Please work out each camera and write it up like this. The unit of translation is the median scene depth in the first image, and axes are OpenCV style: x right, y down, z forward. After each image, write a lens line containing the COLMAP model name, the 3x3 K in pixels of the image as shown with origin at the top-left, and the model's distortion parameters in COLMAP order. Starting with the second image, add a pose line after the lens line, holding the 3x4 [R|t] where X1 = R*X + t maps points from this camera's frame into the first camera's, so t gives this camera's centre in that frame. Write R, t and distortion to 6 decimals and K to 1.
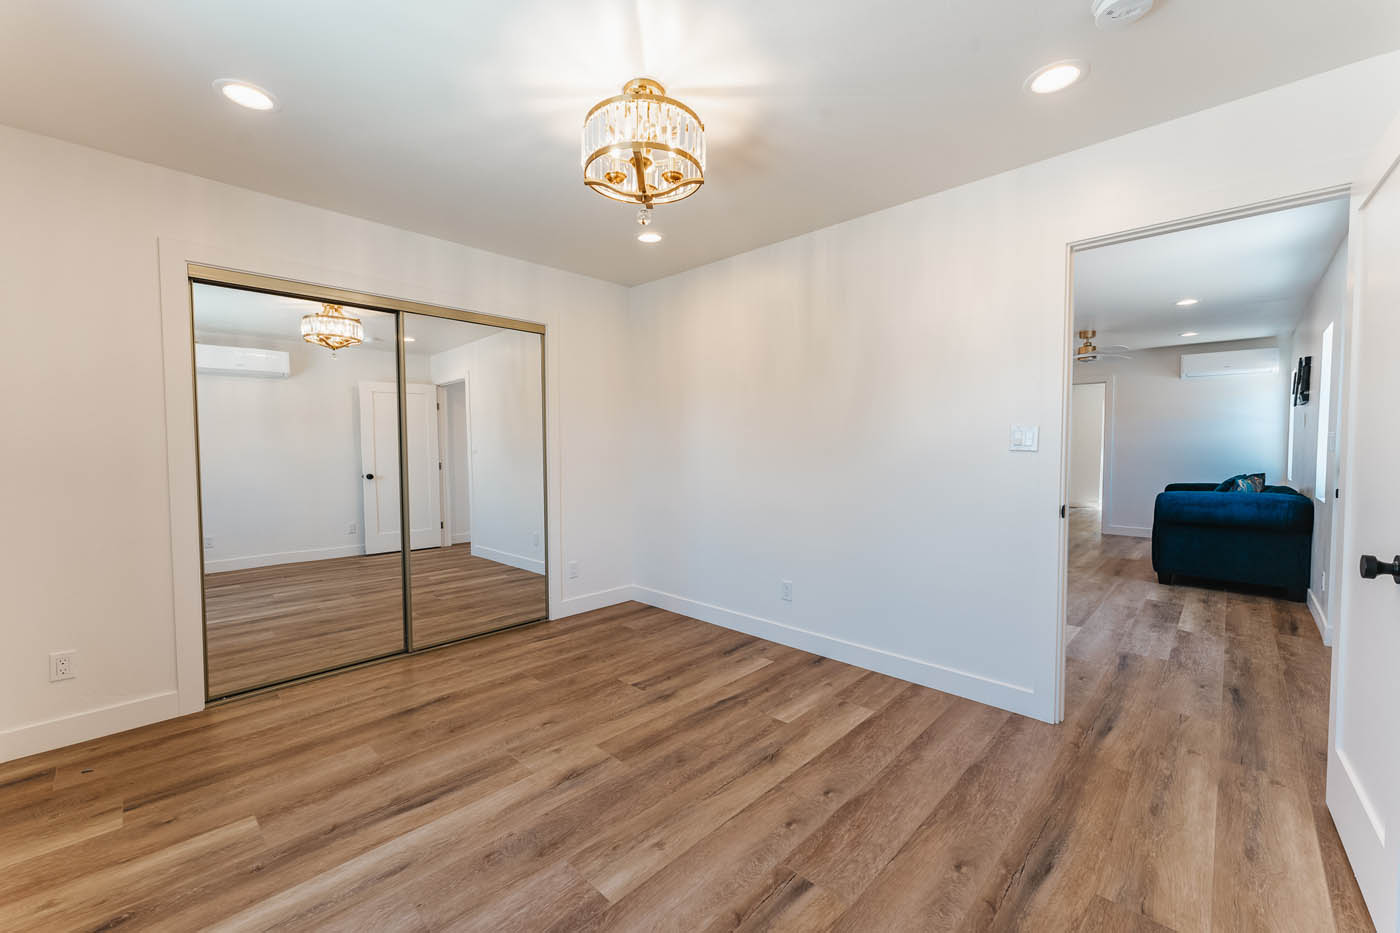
lens RADIAL K [[564.9, 0, 712.8], [0, 564.9, 453.7], [0, 0, 1]] dist [-0.001444, 0.001540]
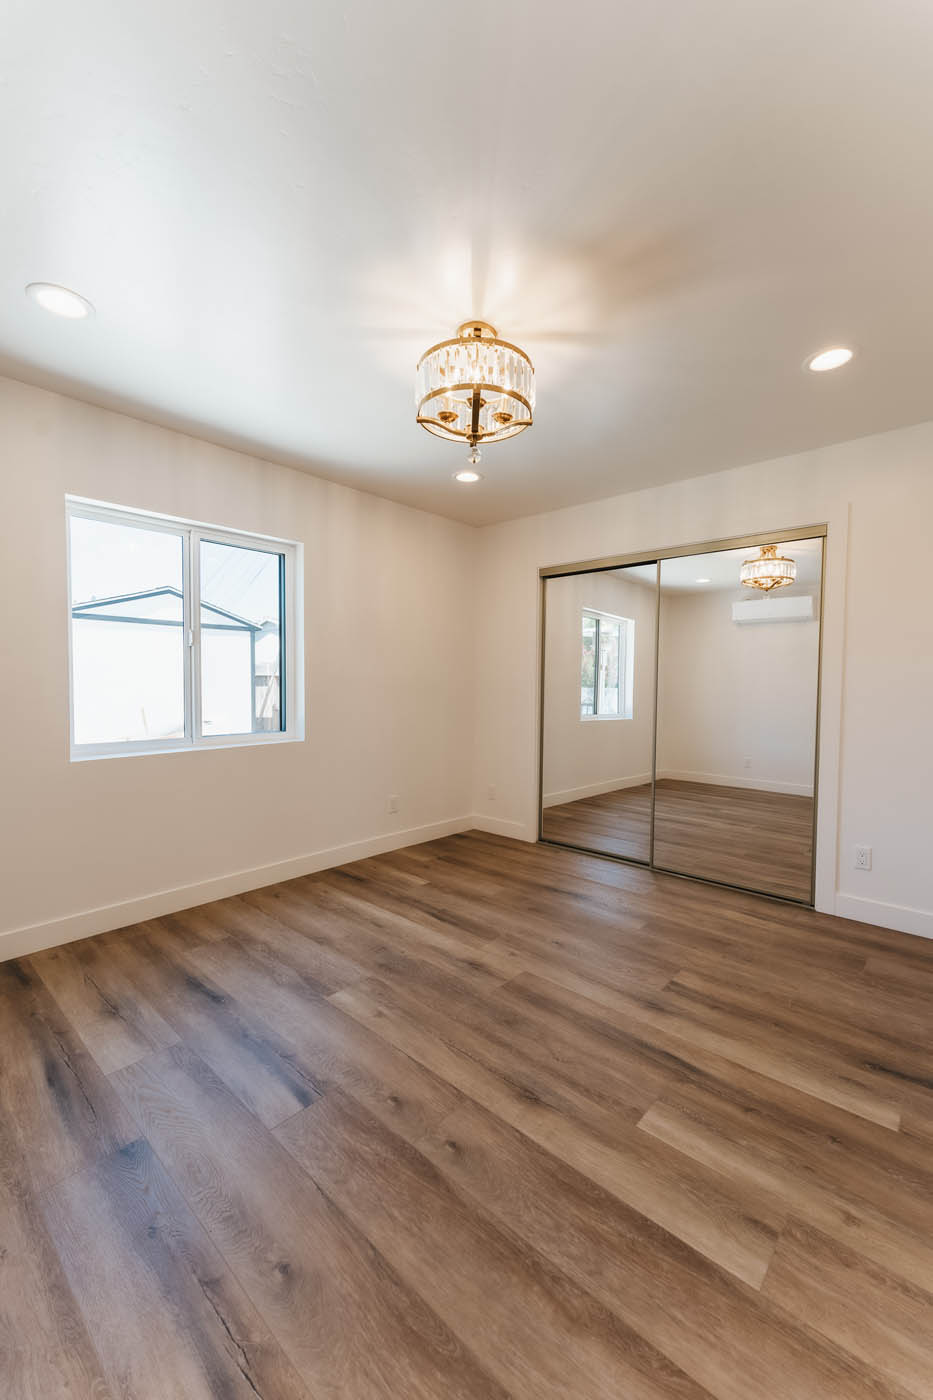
lens RADIAL K [[564.9, 0, 461.8], [0, 564.9, 712.4], [0, 0, 1]] dist [-0.001444, 0.001540]
pose [[0.006126, 0.056874, -0.998363, 0.822042], [-0.024727, 0.998085, 0.056707, -0.013058], [0.999675, 0.024339, 0.007521, 0.889815]]
